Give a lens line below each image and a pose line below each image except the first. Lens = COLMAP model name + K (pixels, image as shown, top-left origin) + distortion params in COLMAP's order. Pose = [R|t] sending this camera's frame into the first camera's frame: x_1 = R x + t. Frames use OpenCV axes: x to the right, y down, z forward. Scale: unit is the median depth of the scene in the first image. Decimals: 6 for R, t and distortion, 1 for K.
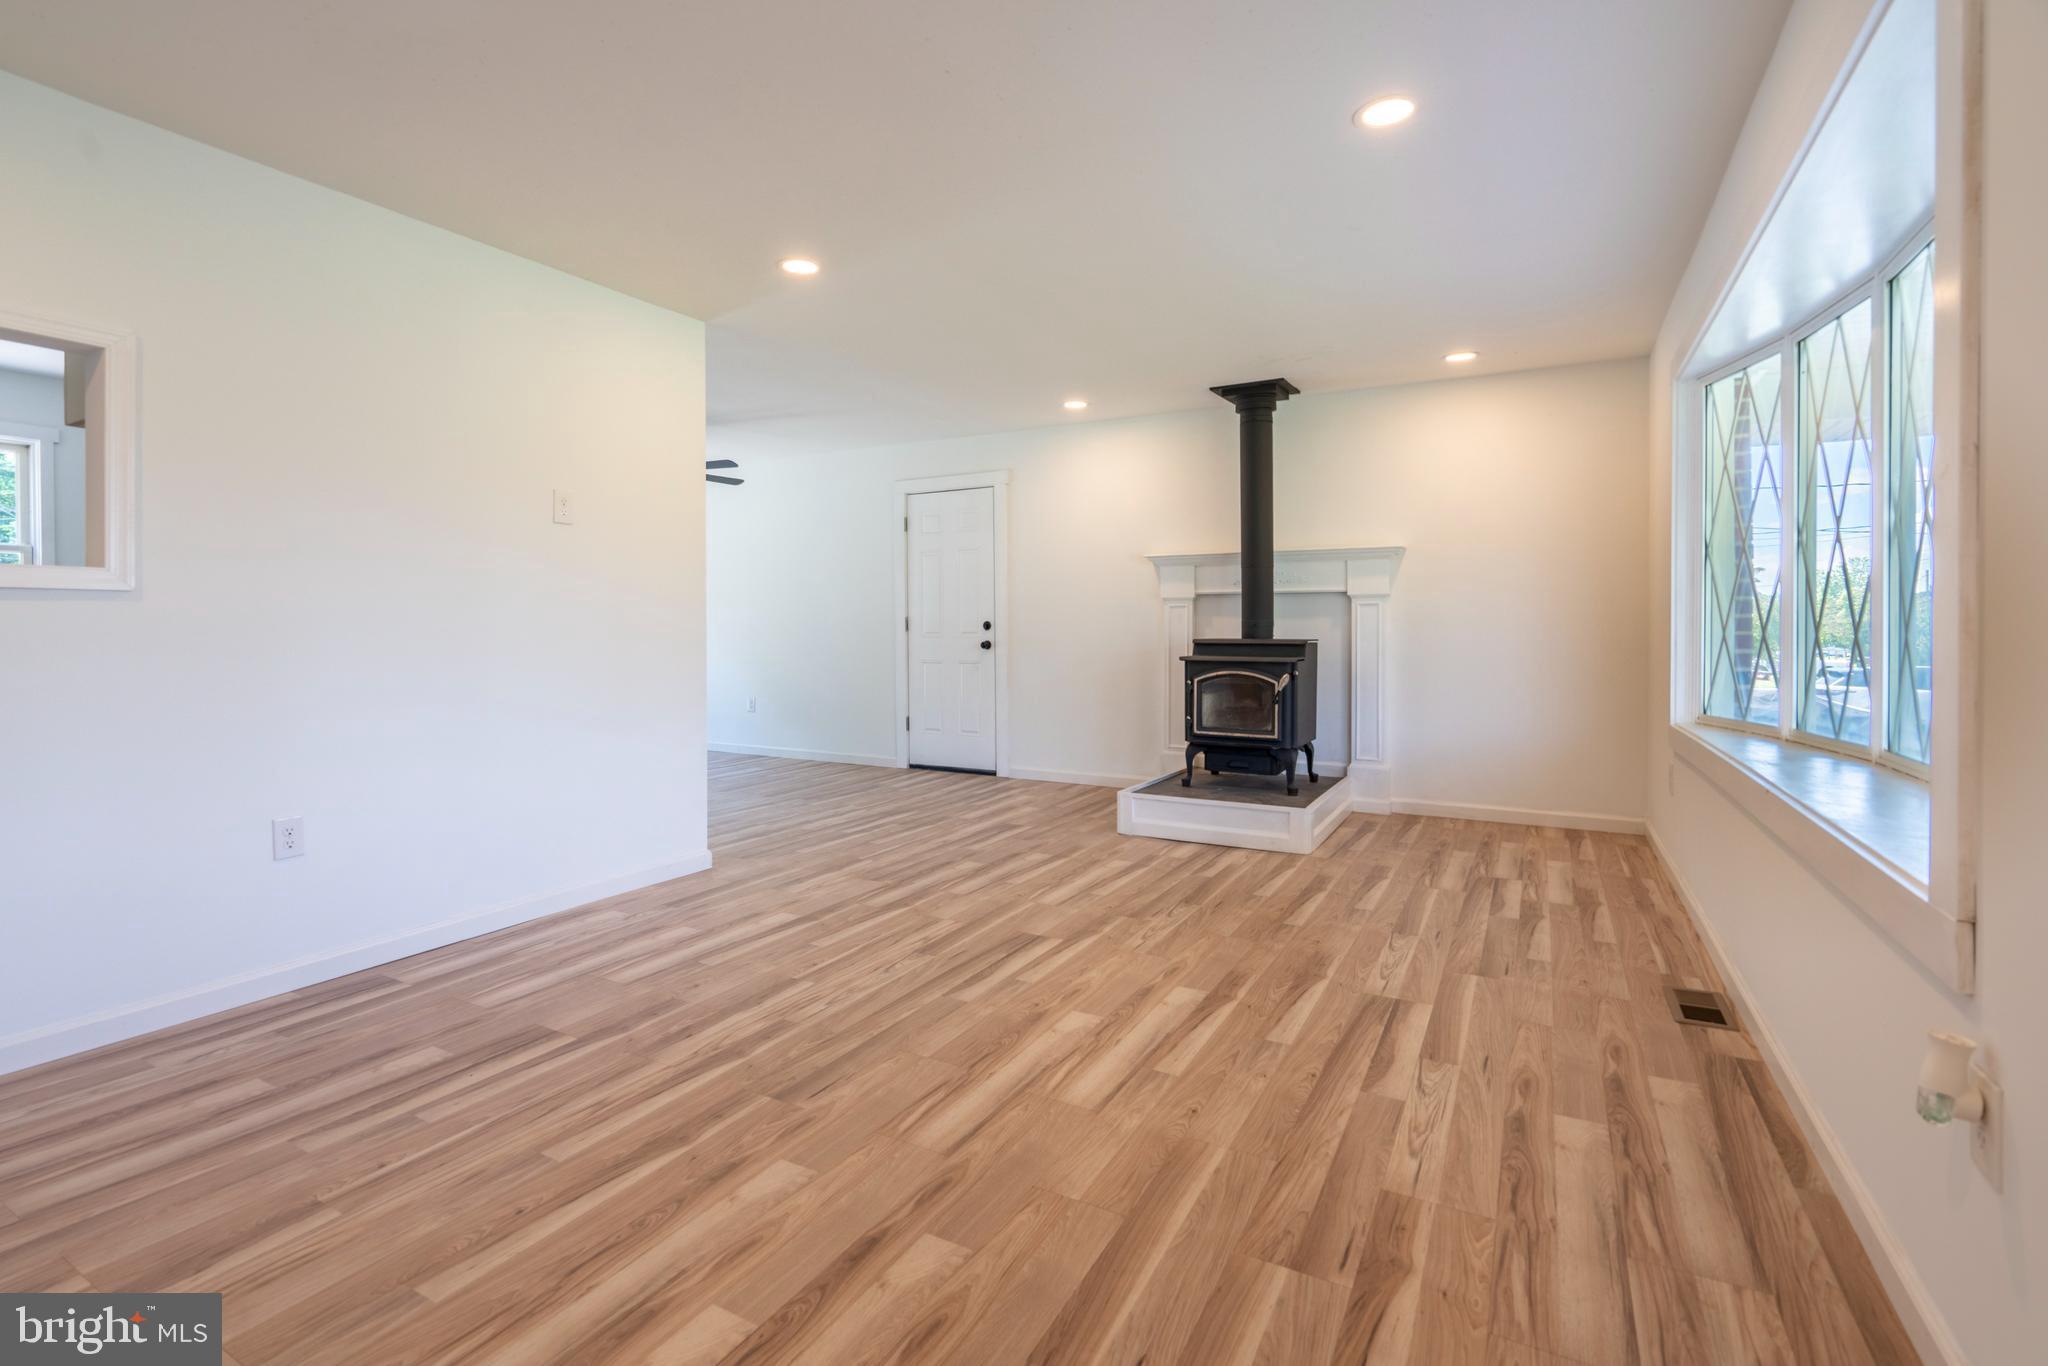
lens RADIAL K [[934.7, 0, 1009.0], [0, 934.7, 638.0], [0, 0, 1]] dist [-0.013857, 0.007244]
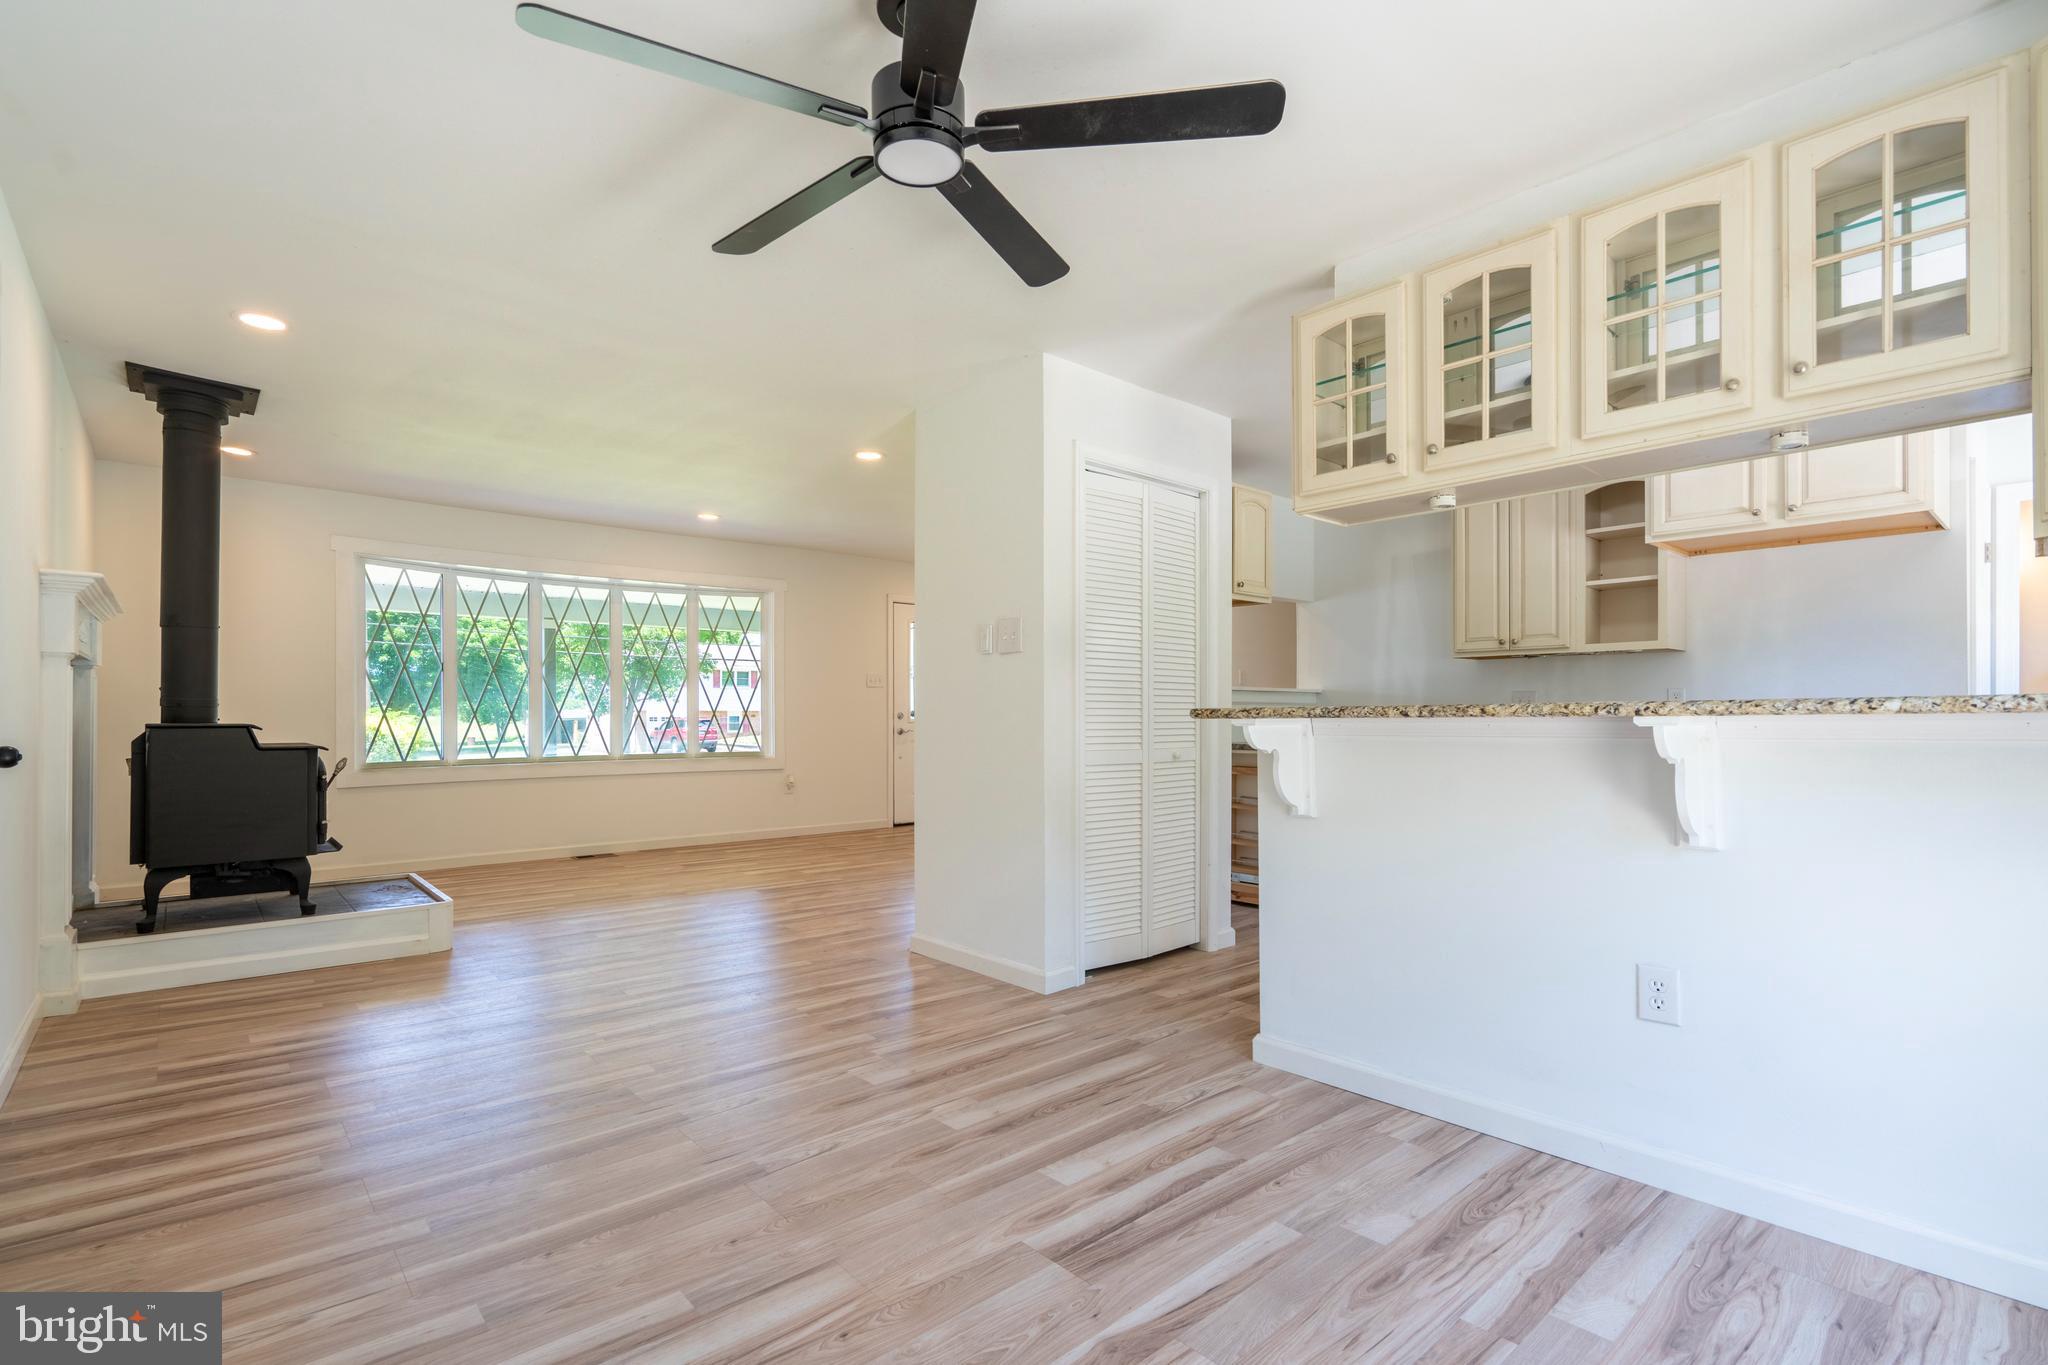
lens RADIAL K [[941.0, 0, 1027.5], [0, 941.0, 709.2], [0, 0, 1]] dist [-0.006486, 0.000086]
pose [[-0.949334, -0.001125, 0.314267, -1.070787], [0.000011, 0.999993, 0.003613, -0.020820], [-0.314269, 0.003433, -0.949328, 2.722203]]
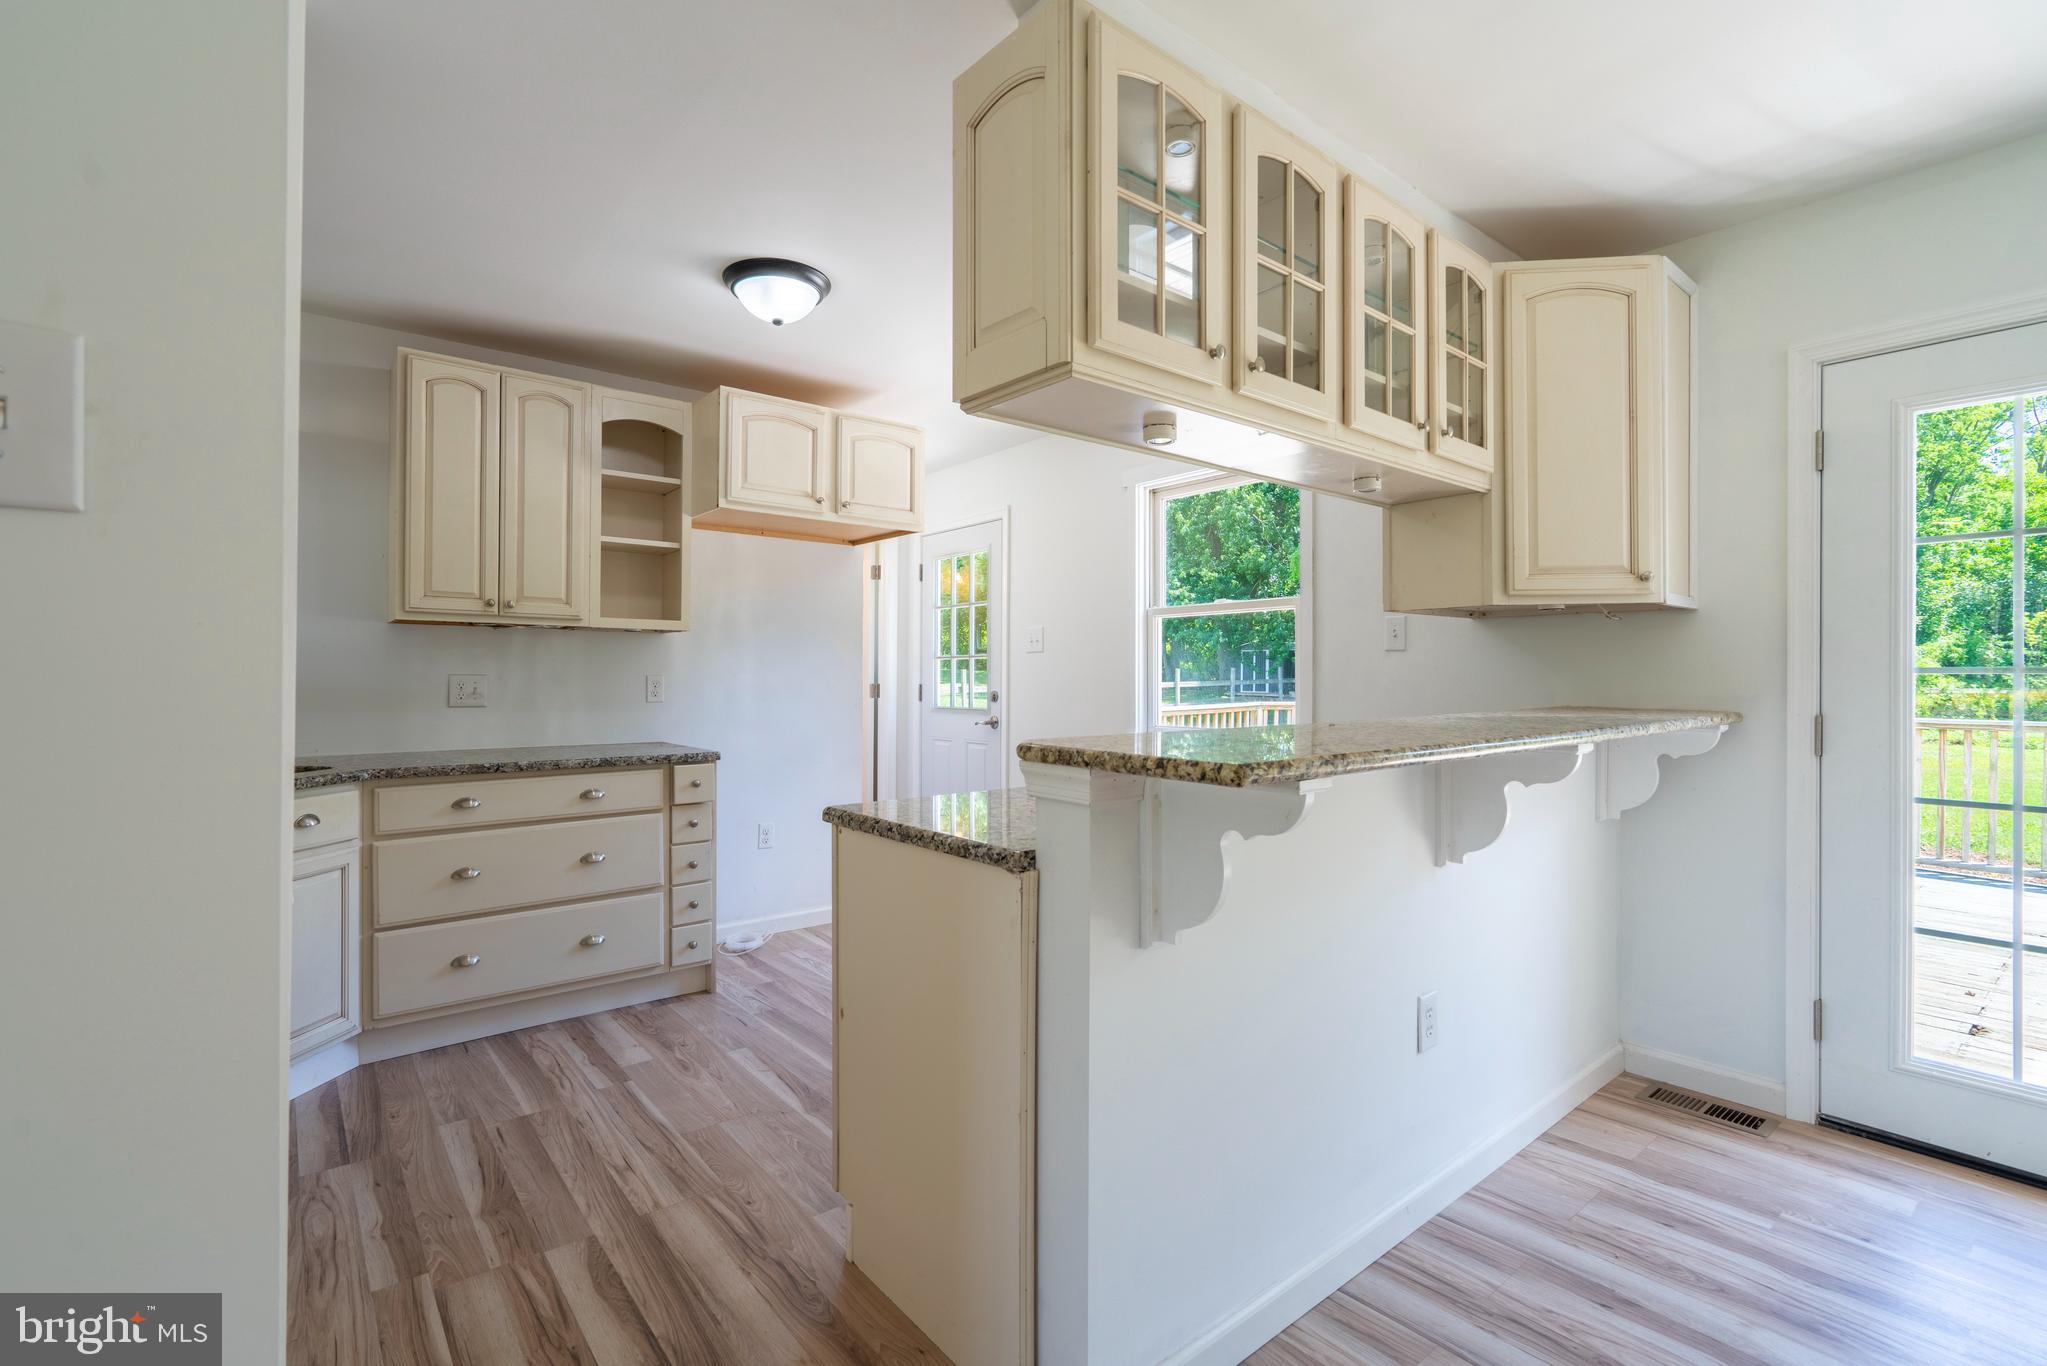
lens RADIAL K [[929.0, 0, 1019.5], [0, 929.0, 673.8], [0, 0, 1]] dist [0.001644, 0.000600]
pose [[-0.358502, -0.009438, -0.933481, -0.535739], [-0.015255, 0.999875, -0.004251, -0.054677], [0.933404, 0.012716, -0.358601, 1.854135]]
